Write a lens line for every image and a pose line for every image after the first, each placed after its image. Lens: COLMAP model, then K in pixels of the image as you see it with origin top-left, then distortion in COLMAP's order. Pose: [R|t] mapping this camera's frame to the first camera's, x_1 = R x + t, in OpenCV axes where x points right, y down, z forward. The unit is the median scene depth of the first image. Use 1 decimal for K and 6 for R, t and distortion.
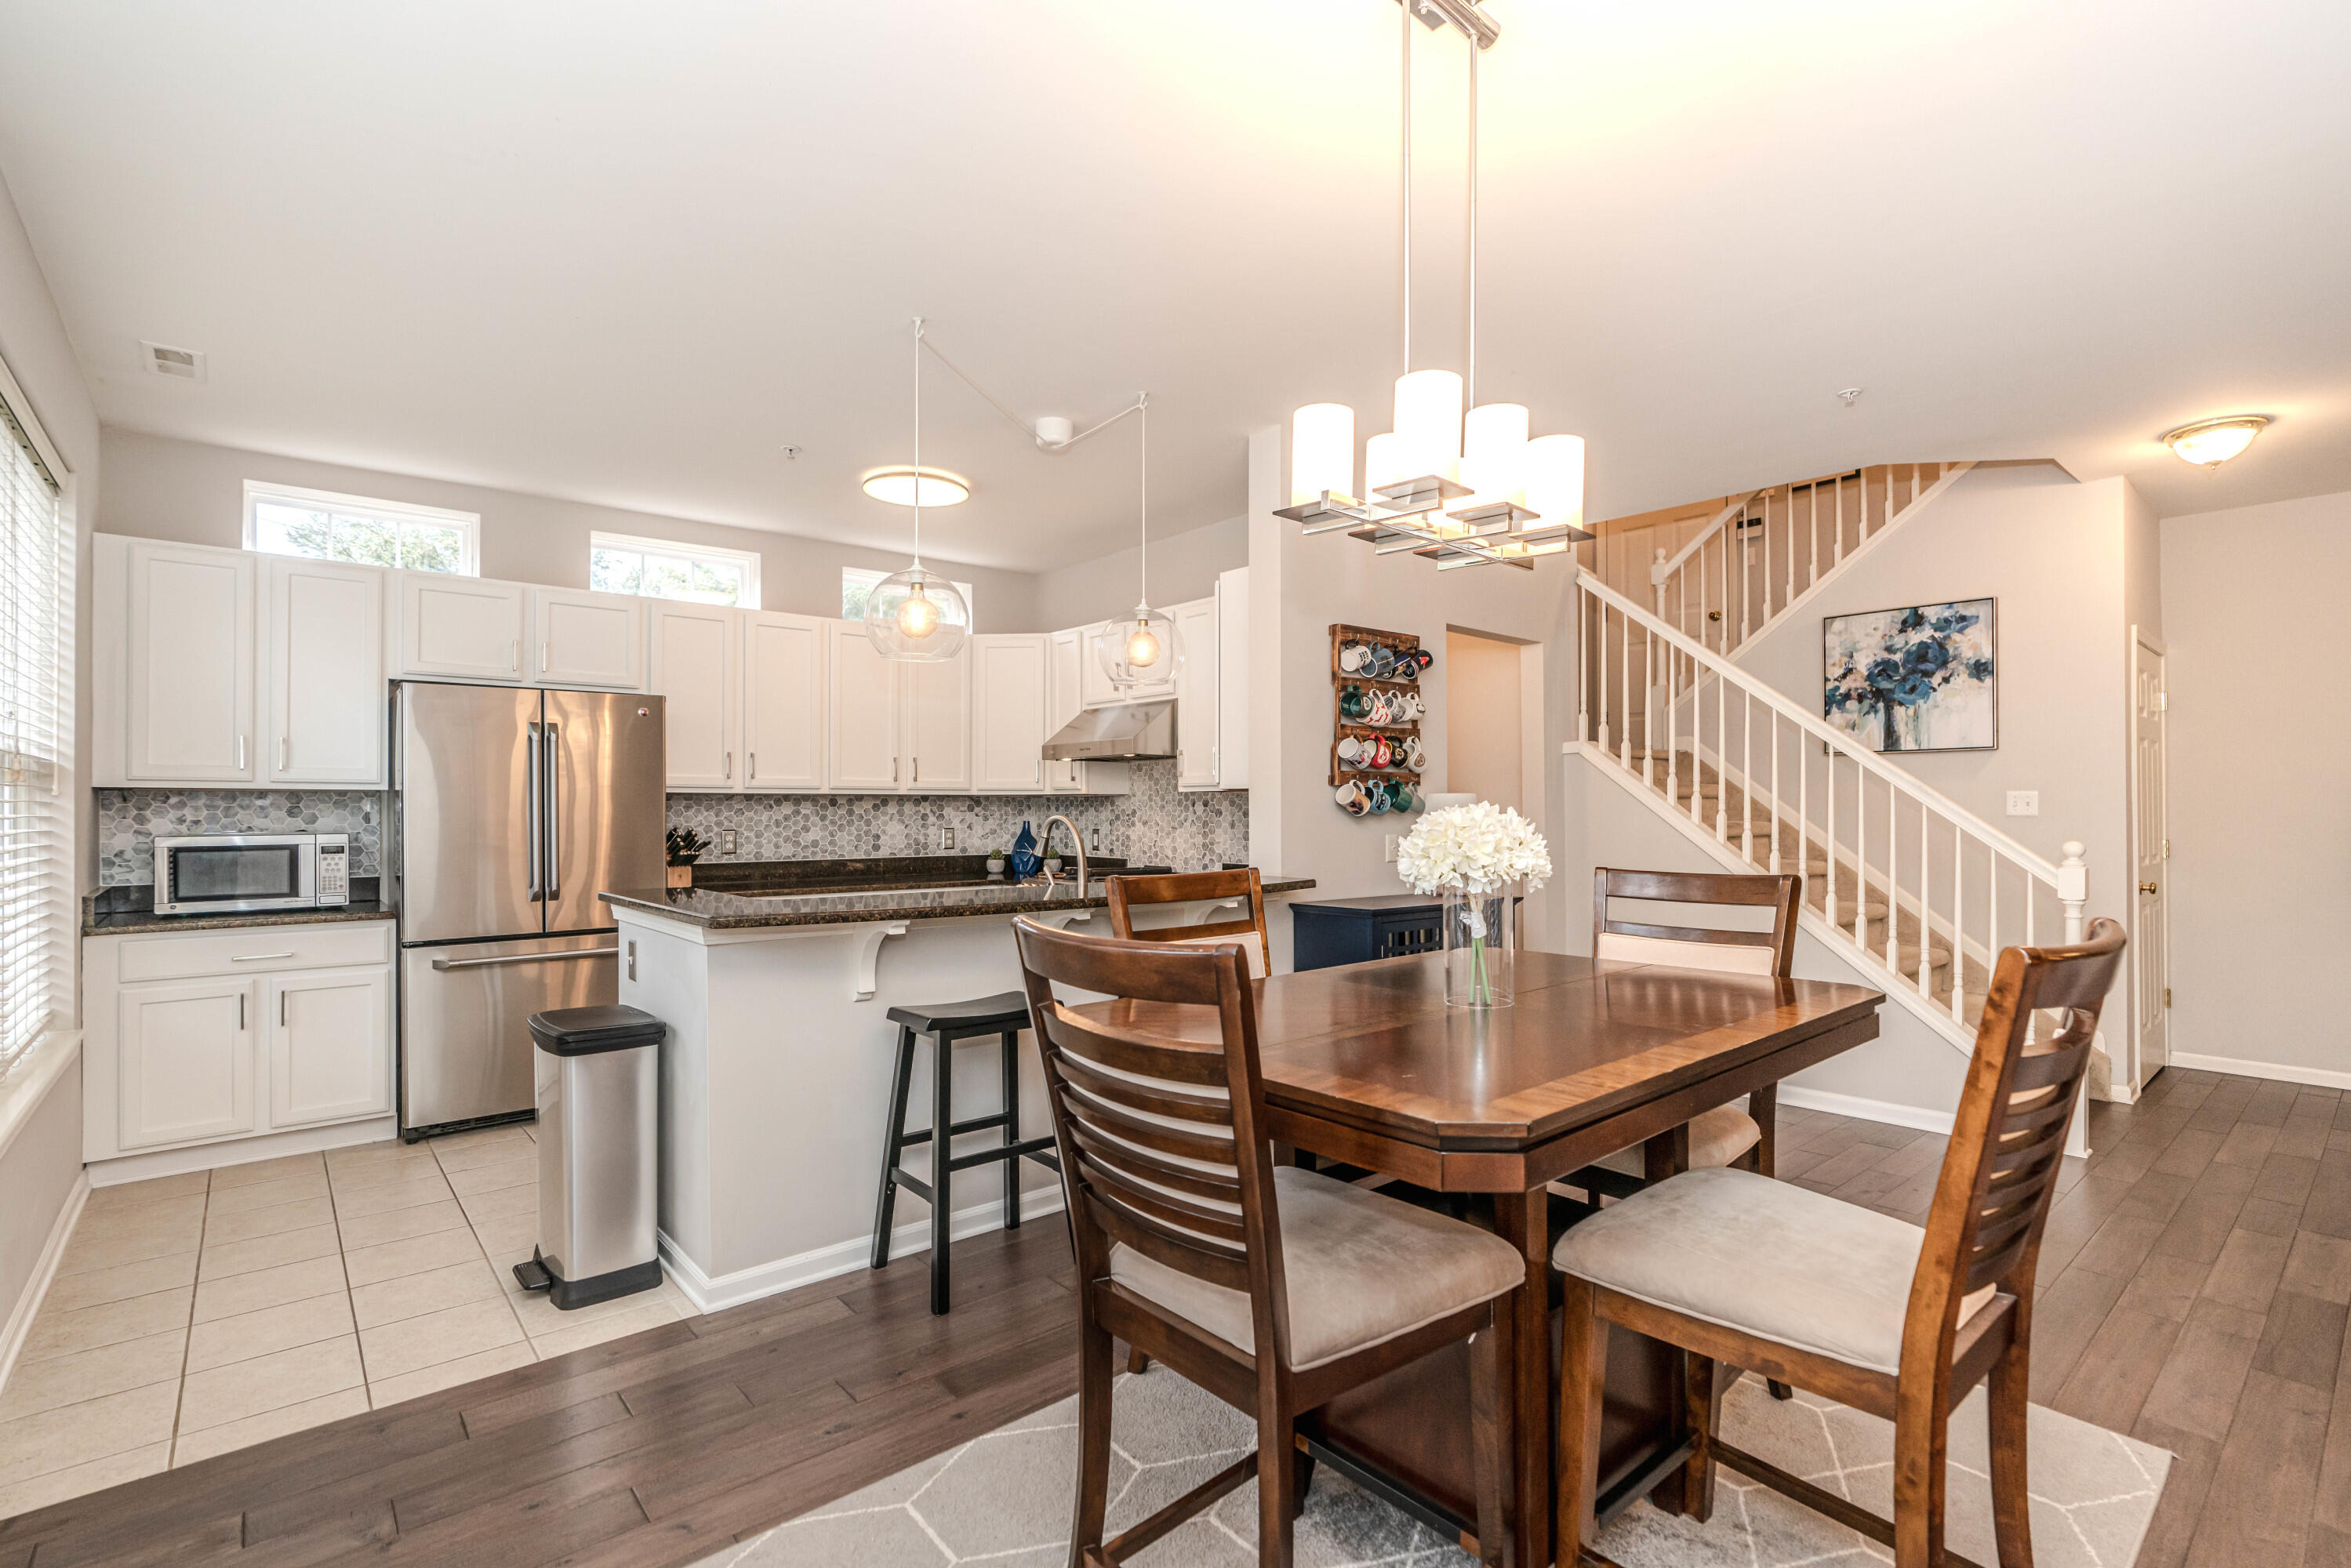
lens RADIAL K [[1099.6, 0, 1176.1], [0, 1099.6, 804.9], [0, 0, 1]] dist [-0.015188, 0.005875]
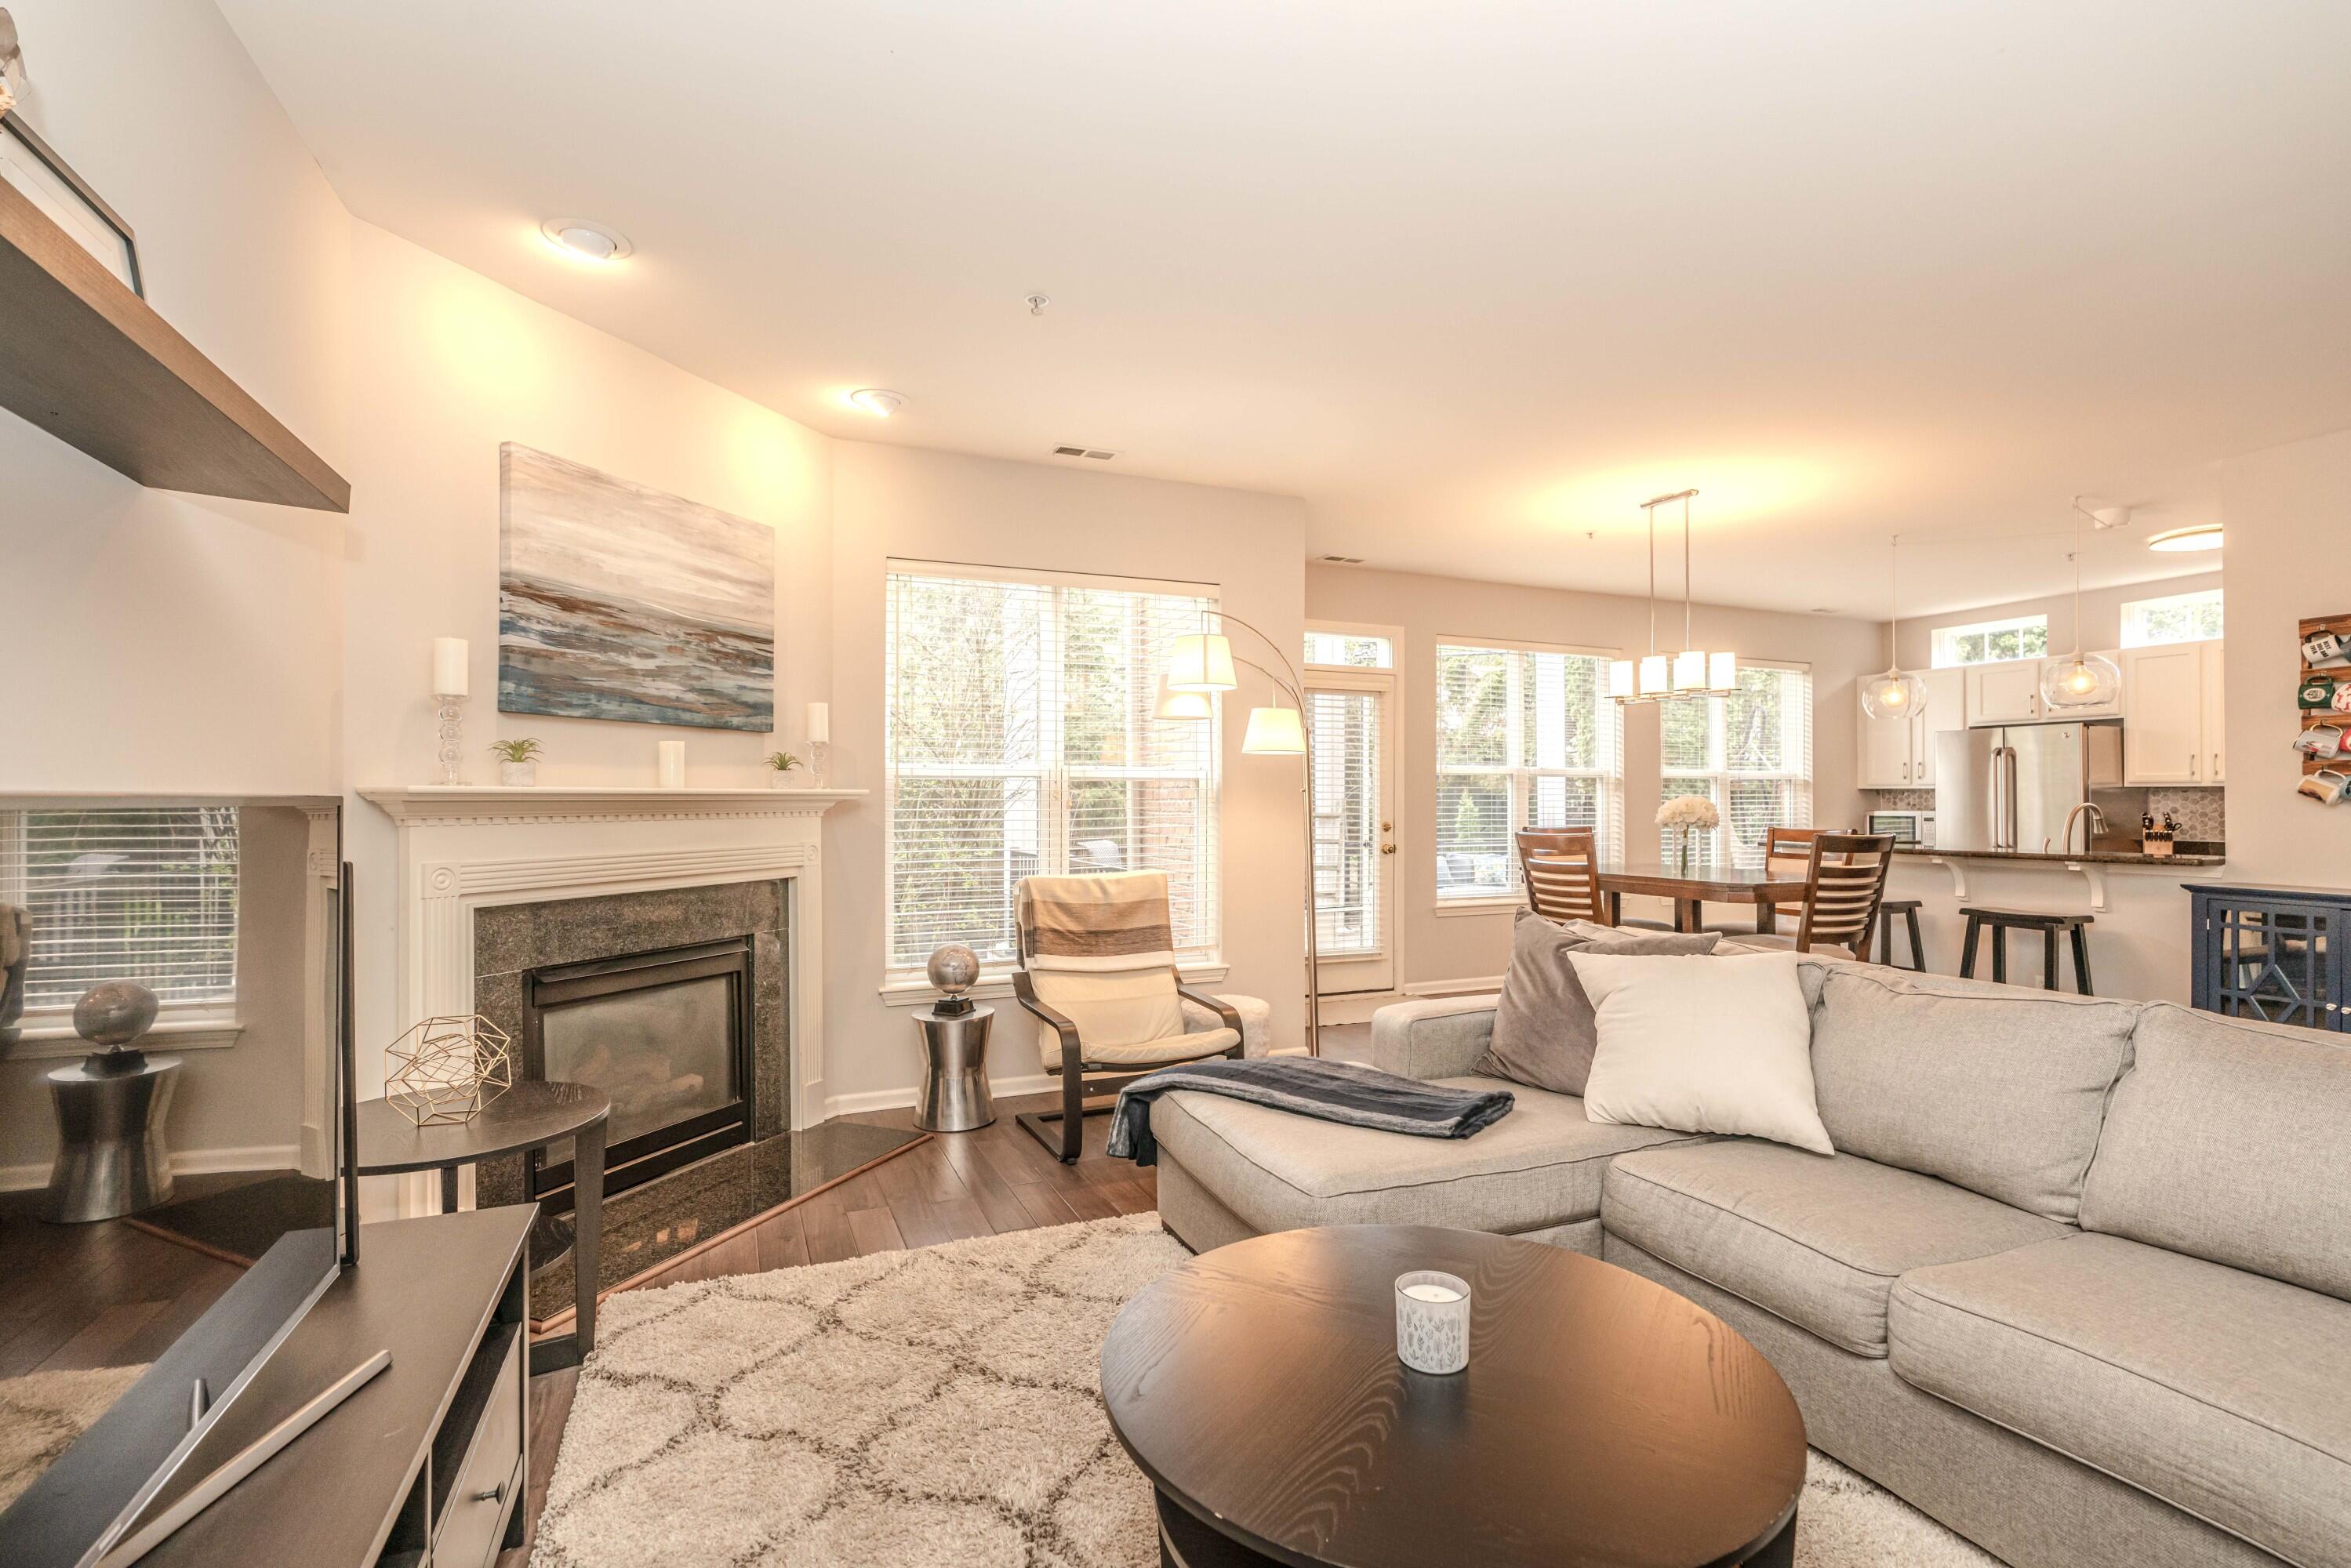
lens RADIAL K [[1099.6, 0, 1191.3], [0, 1099.6, 775.6], [0, 0, 1]] dist [-0.015188, 0.005875]
pose [[-0.289294, -0.020014, -0.957031, 1.182670], [0.001543, 0.999770, -0.021374, 0.001971], [0.957239, -0.007660, -0.289196, 0.246891]]
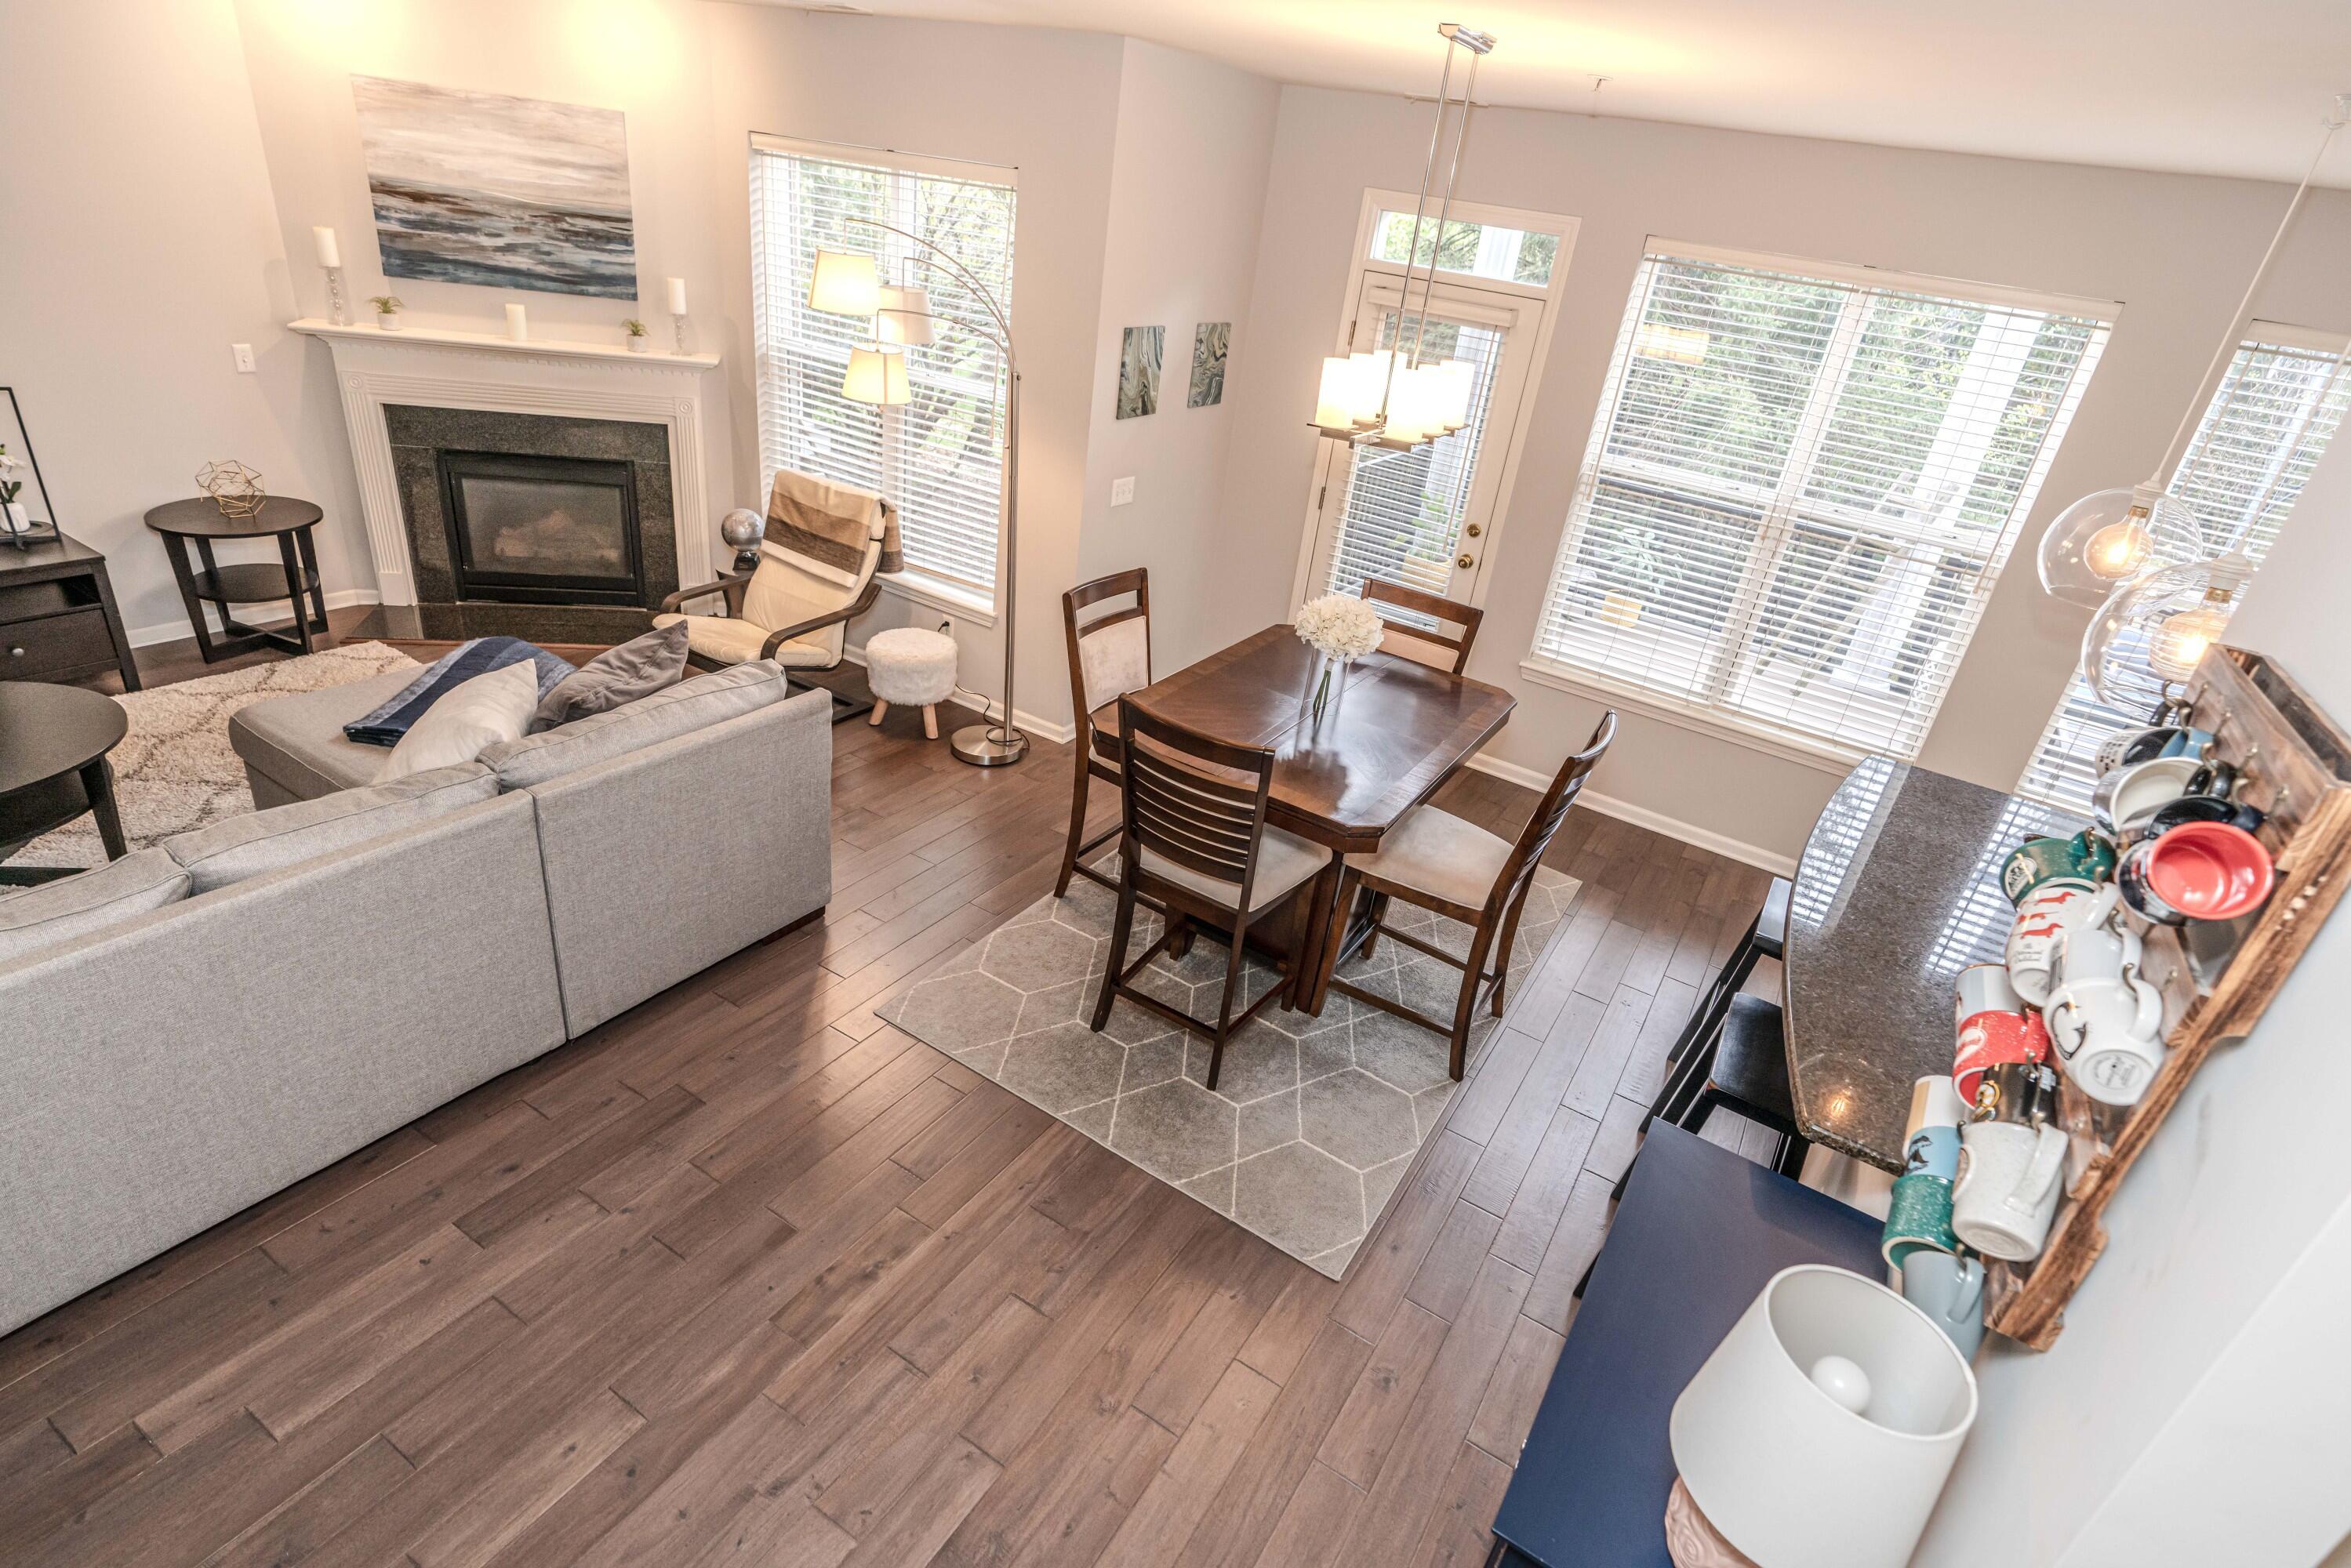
lens RADIAL K [[1148.6, 0, 1118.7], [0, 1148.6, 860.4], [0, 0, 1]] dist [-0.005551, -0.001371]
pose [[-0.954853, 0.036035, -0.294887, 0.429876], [-0.120221, 0.860839, 0.494472, -0.175800], [0.271668, 0.507600, -0.817642, 0.960767]]
